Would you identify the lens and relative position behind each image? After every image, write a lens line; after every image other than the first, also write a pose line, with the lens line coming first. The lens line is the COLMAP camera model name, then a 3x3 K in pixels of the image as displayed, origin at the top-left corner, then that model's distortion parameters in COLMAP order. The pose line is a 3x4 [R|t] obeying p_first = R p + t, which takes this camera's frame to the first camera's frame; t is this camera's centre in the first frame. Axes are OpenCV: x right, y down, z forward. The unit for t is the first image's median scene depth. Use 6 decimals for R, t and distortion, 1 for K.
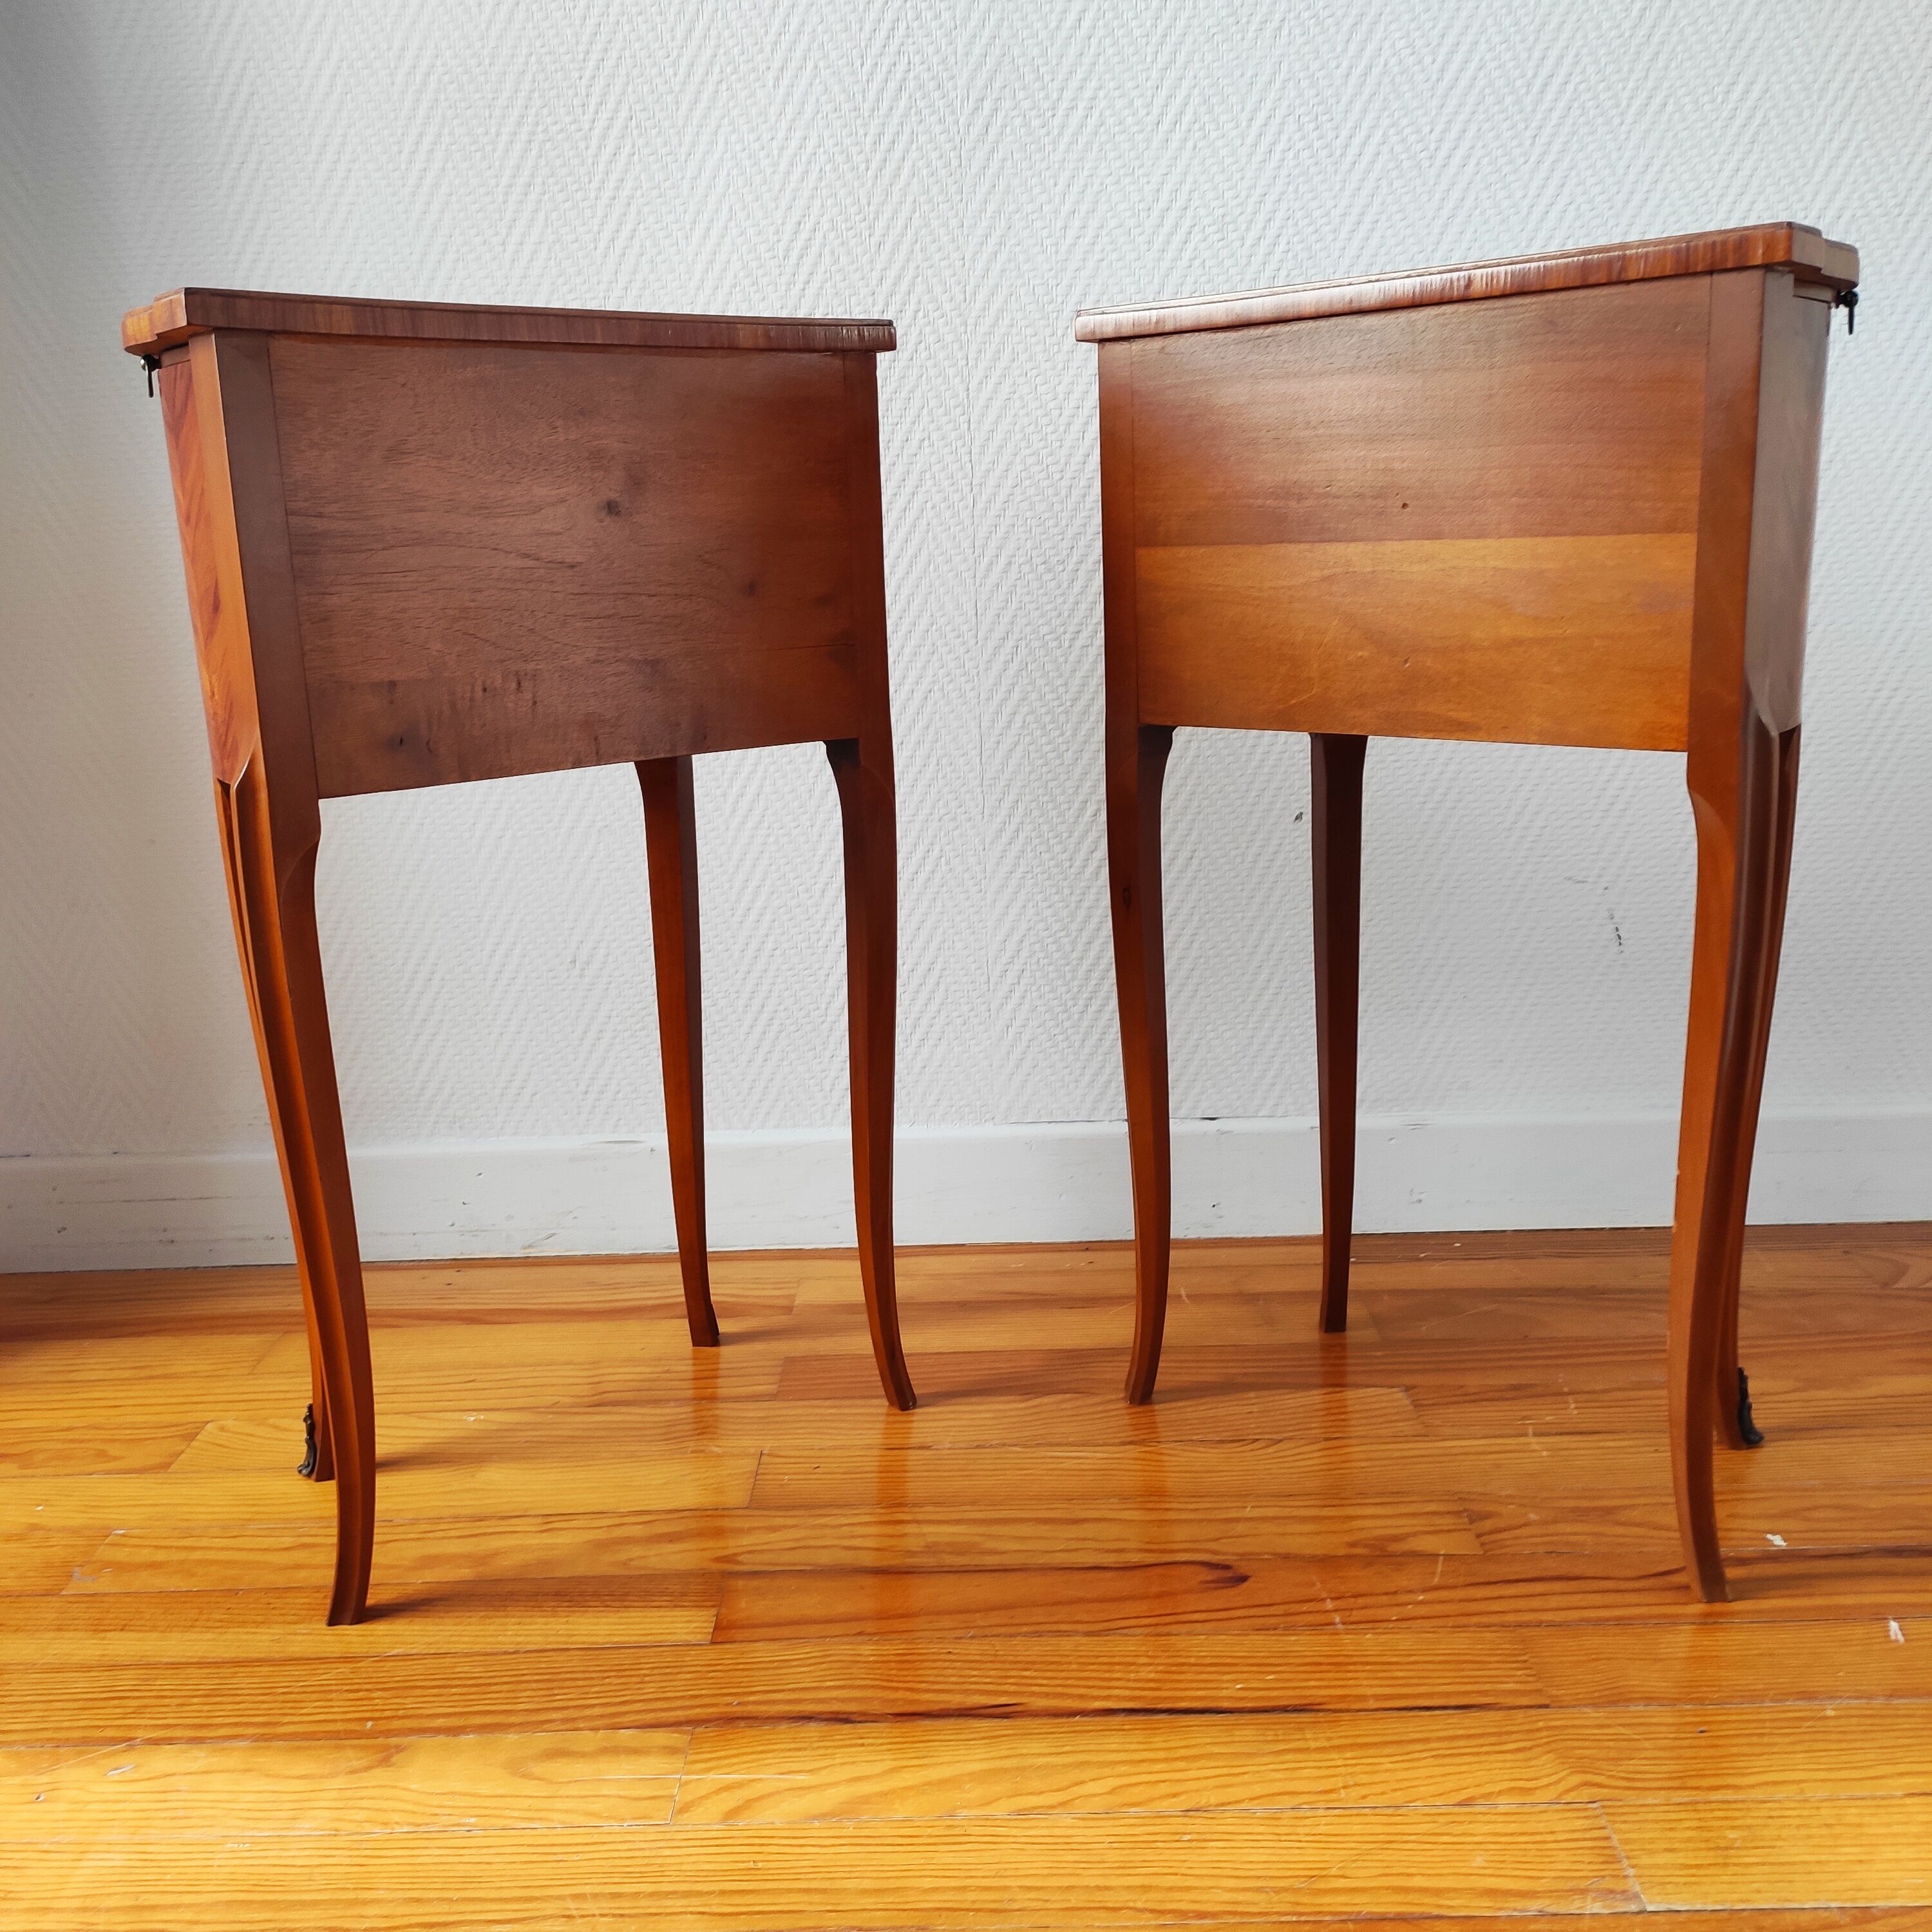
lens RADIAL K [[1908.7, 0, 970.6], [0, 1908.7, 970.1], [0, 0, 1]] dist [0.029944, 0.000000]
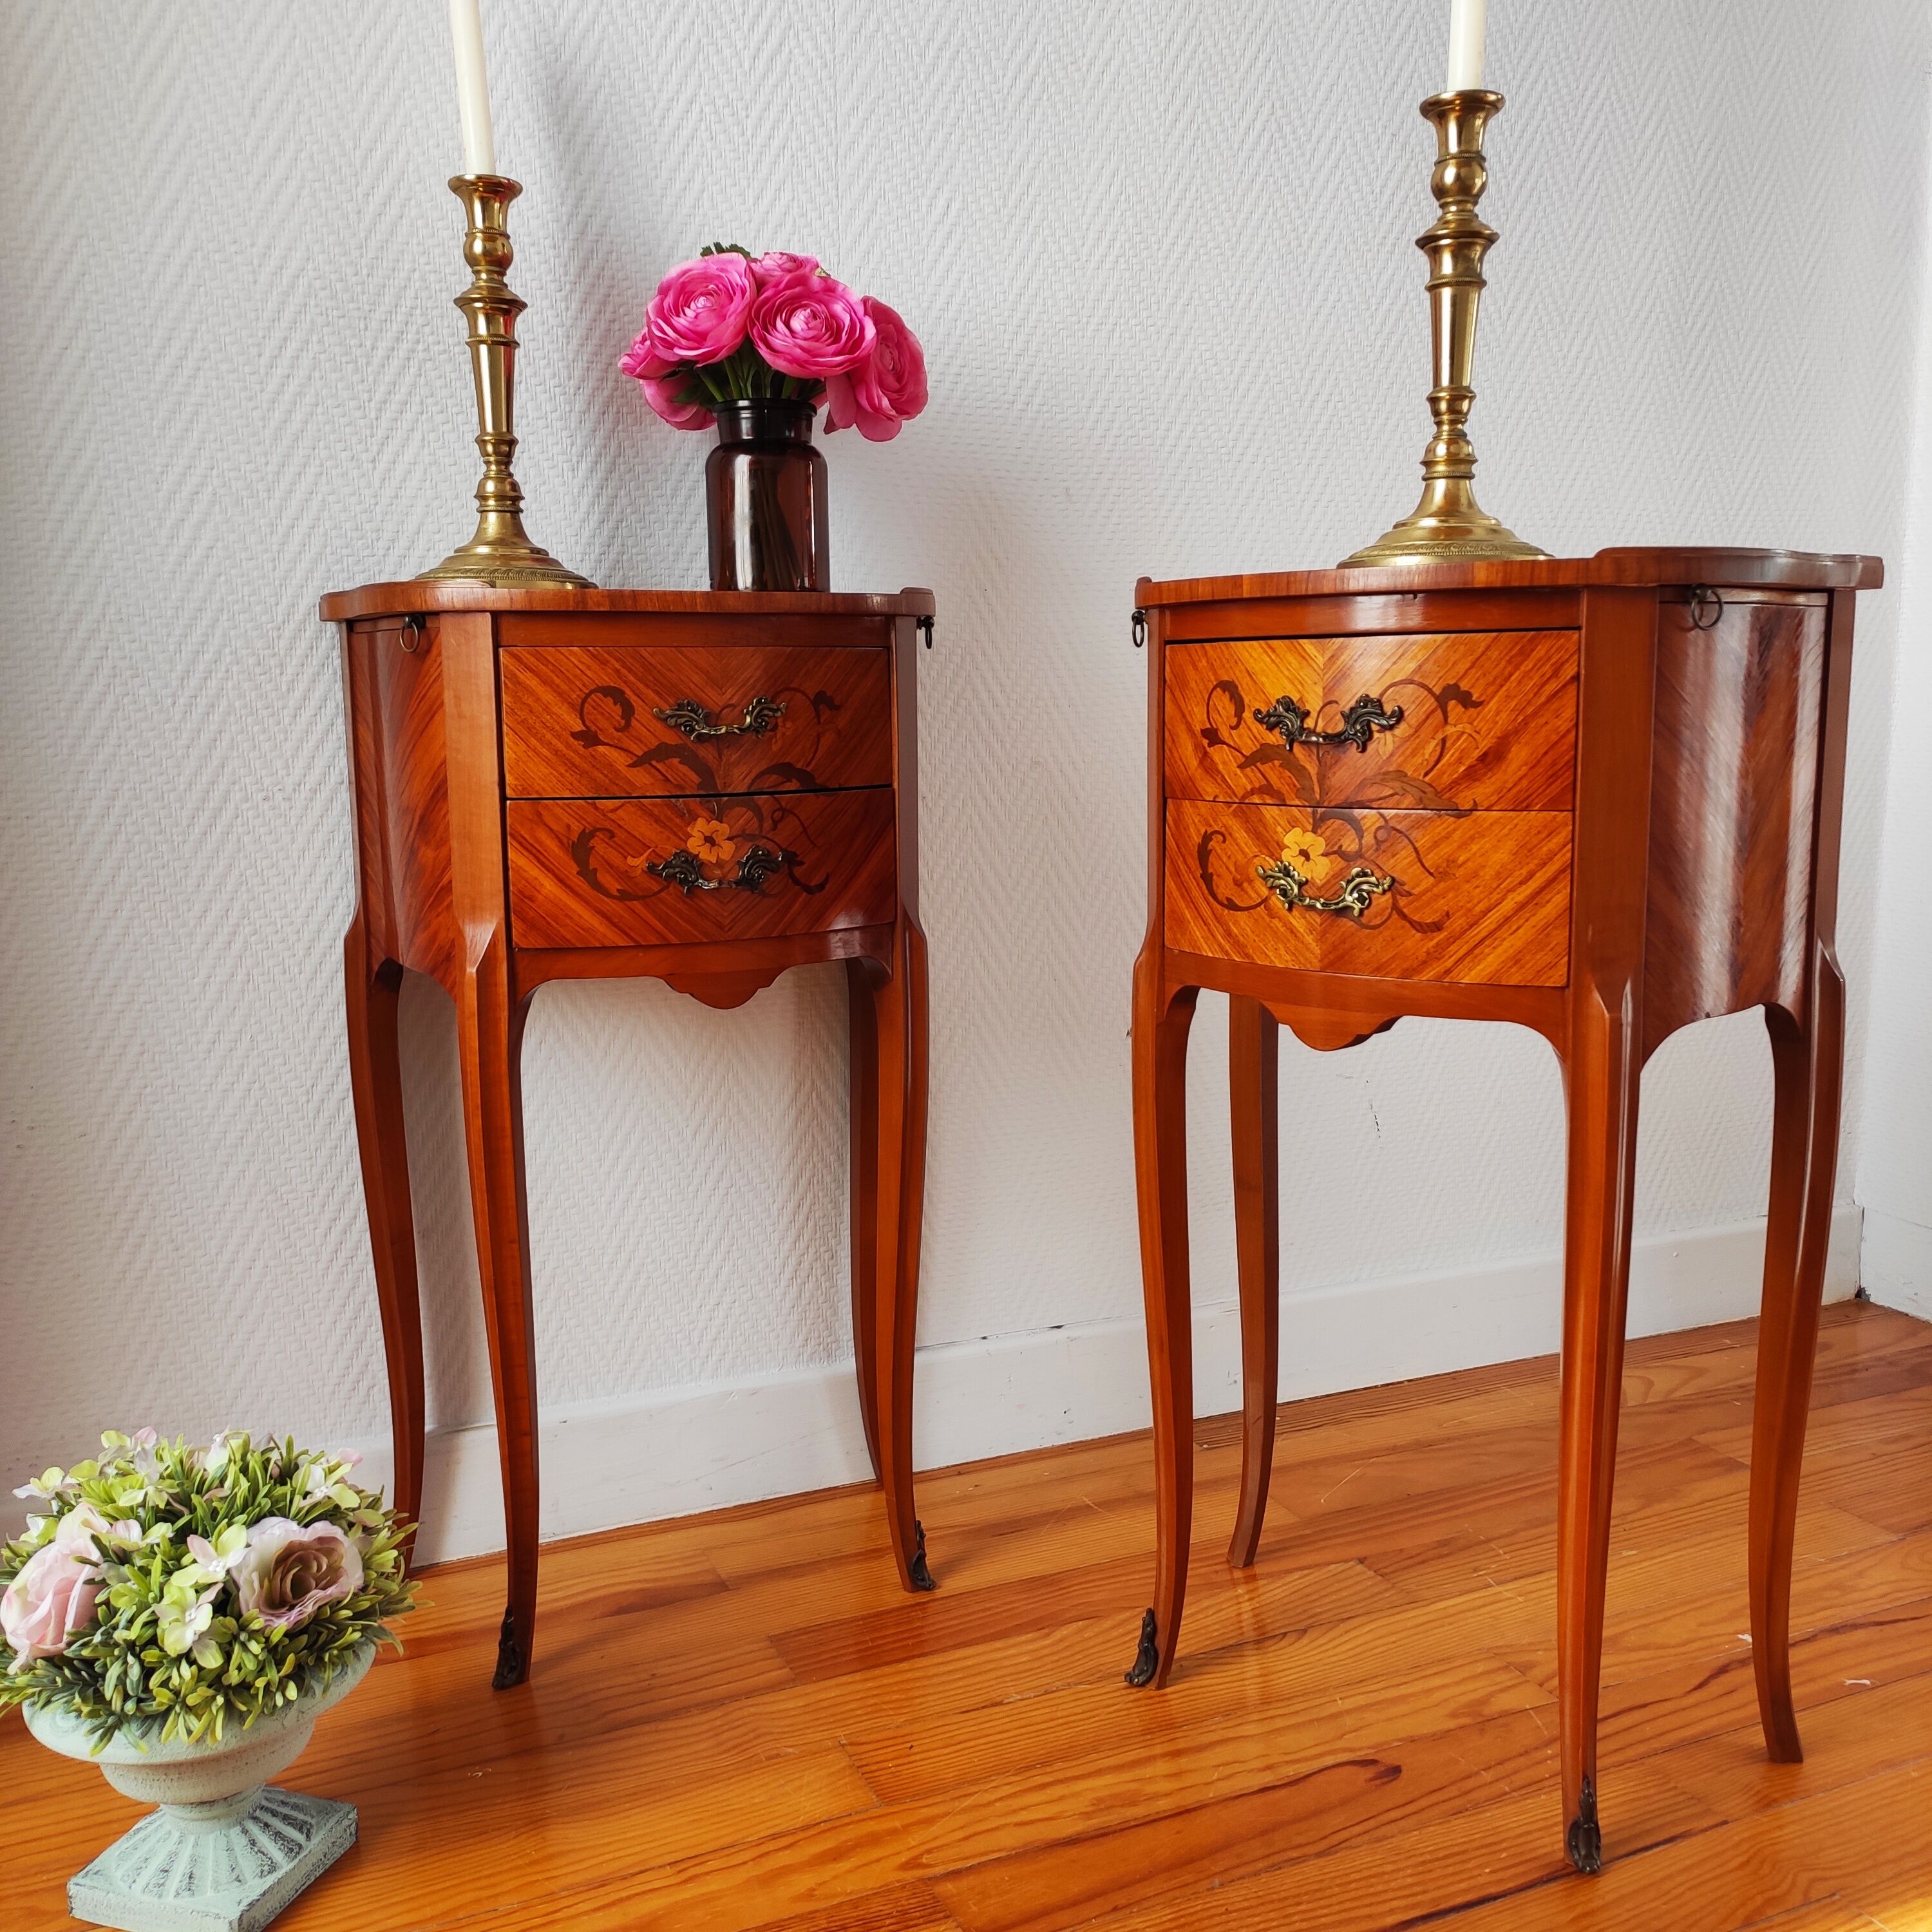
lens RADIAL K [[1908.7, 0, 971.5], [0, 1908.7, 961.9], [0, 0, 1]] dist [0.029944, 0.000000]
pose [[0.907427, -0.032898, 0.418920, -0.383566], [0.073168, 0.994071, -0.080426, -0.043428], [-0.413791, 0.103633, 0.904454, 0.070379]]
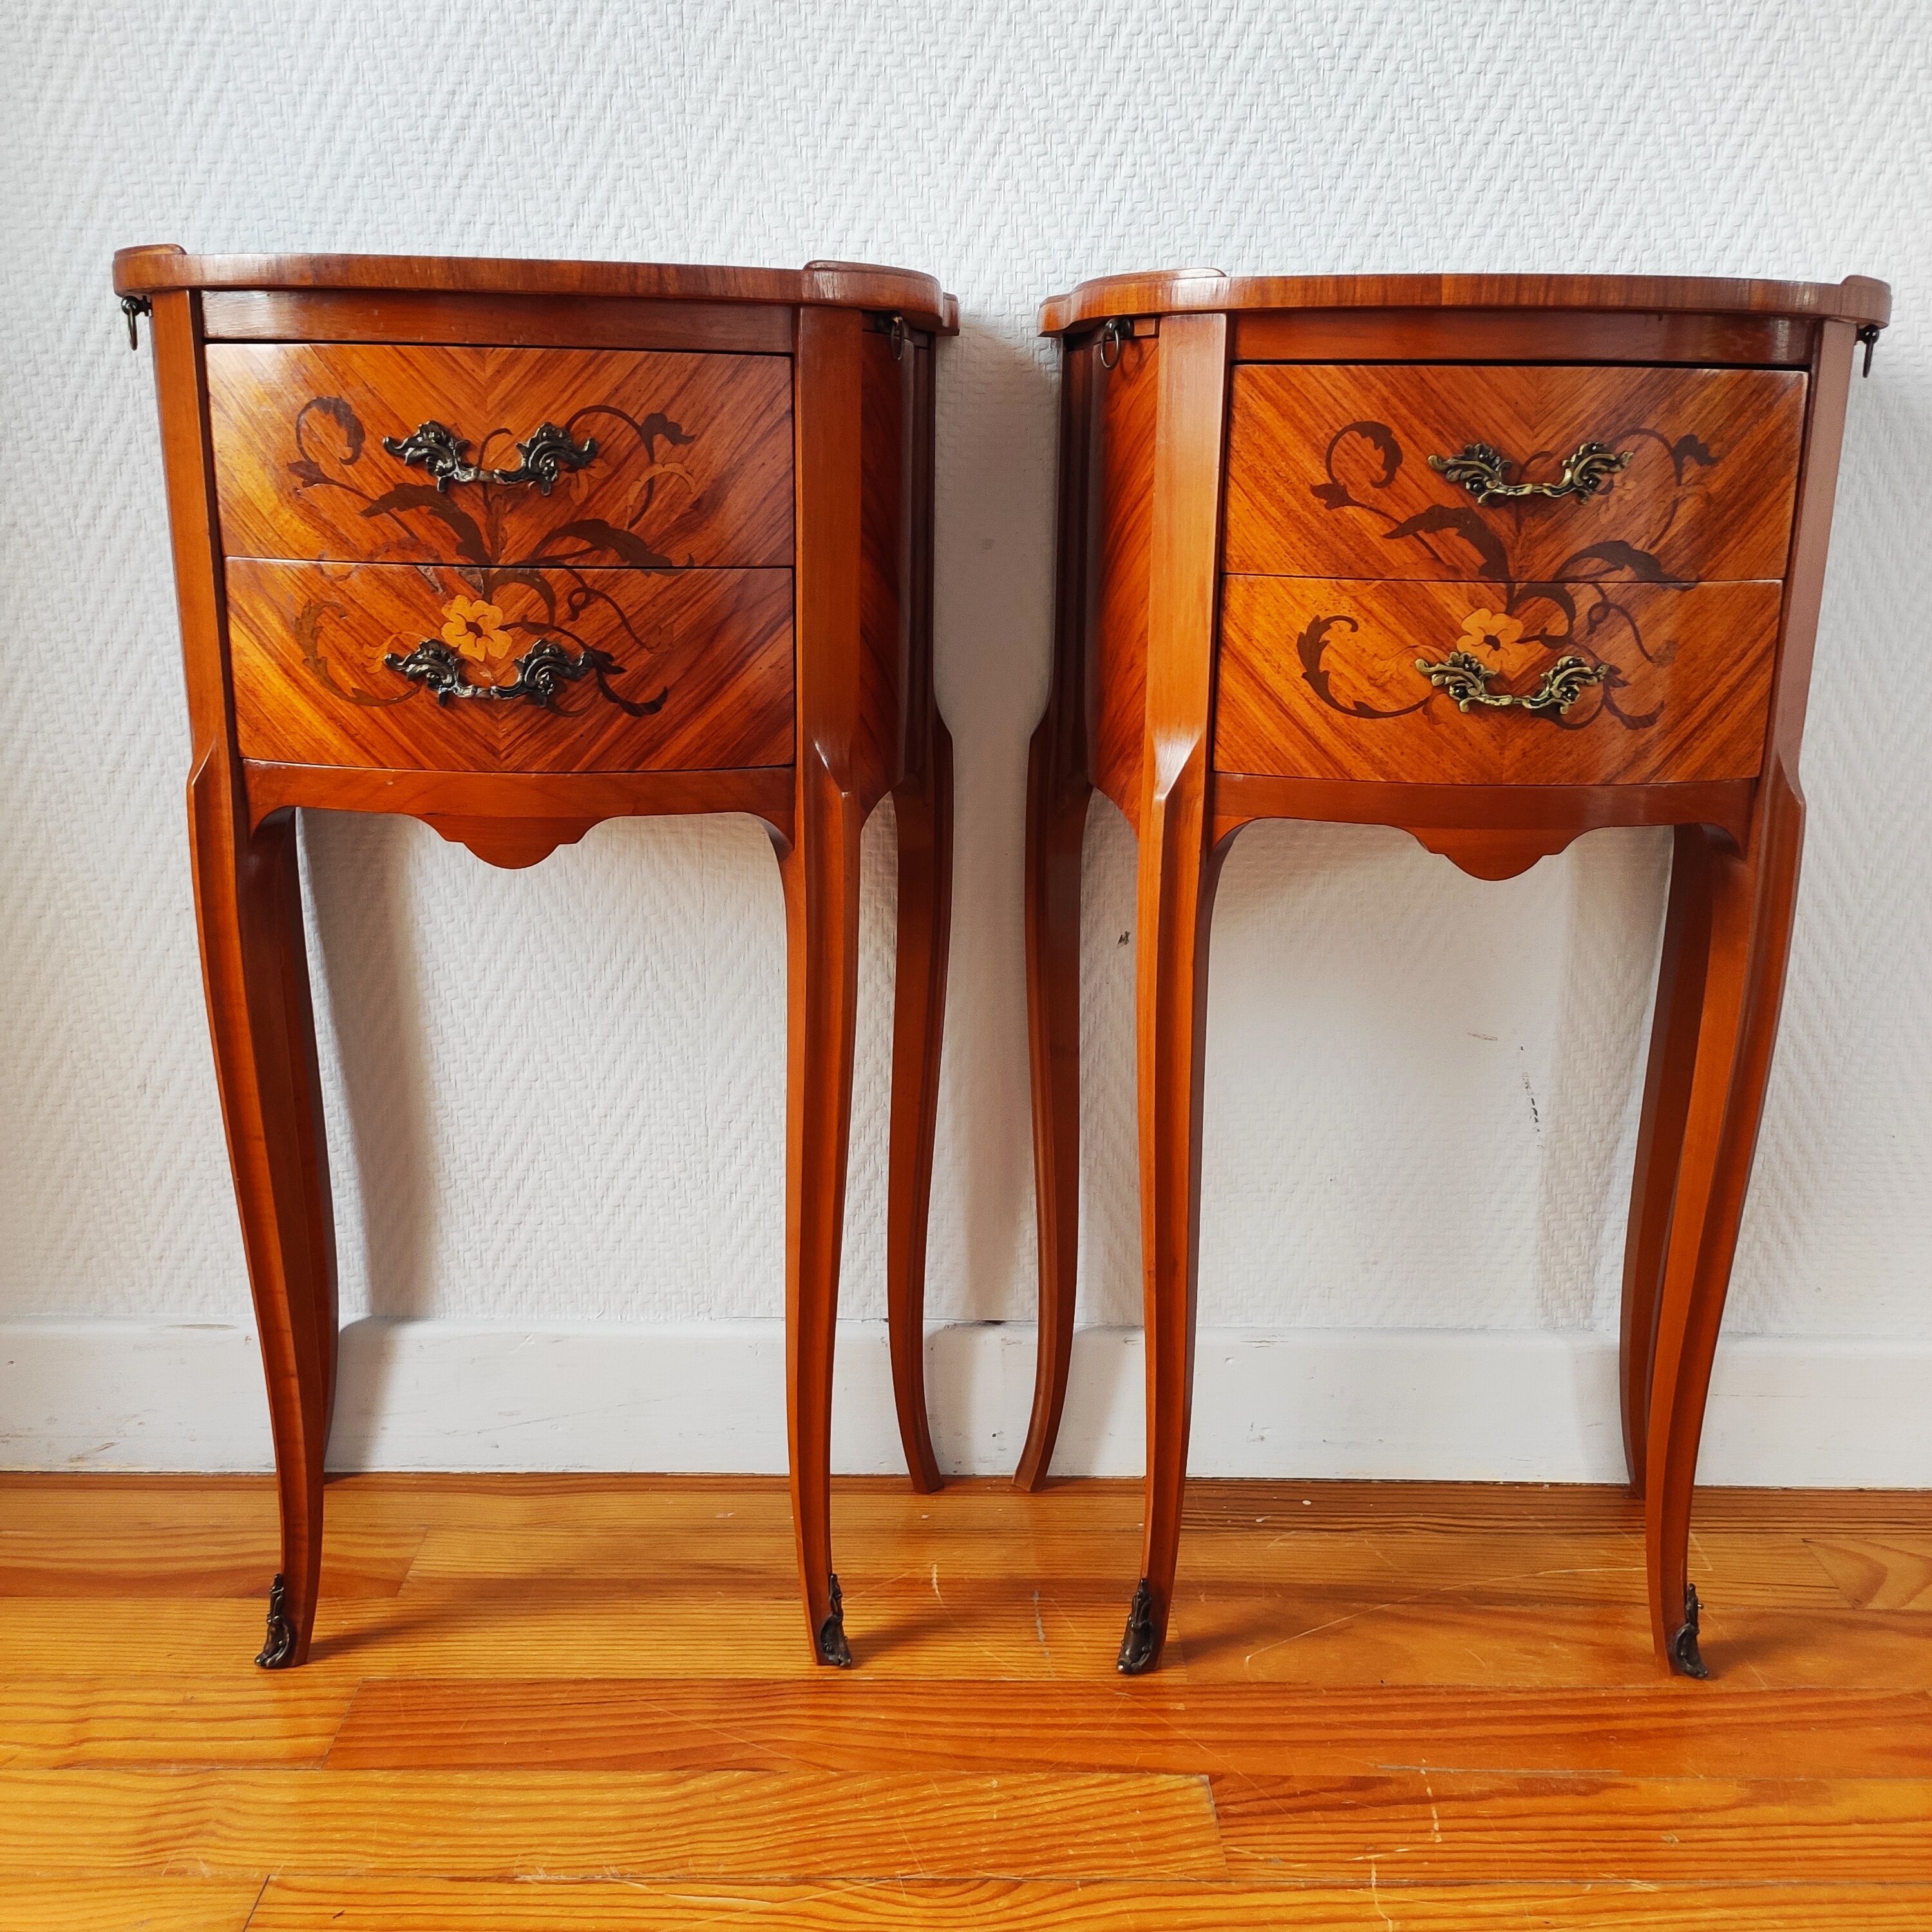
lens RADIAL K [[1908.7, 0, 975.0], [0, 1908.7, 972.3], [0, 0, 1]] dist [0.029944, 0.000000]
pose [[0.998267, 0.043241, 0.039918, 0.090770], [-0.044286, 0.998689, 0.025671, -0.090700], [-0.038755, -0.027394, 0.998873, 0.271504]]
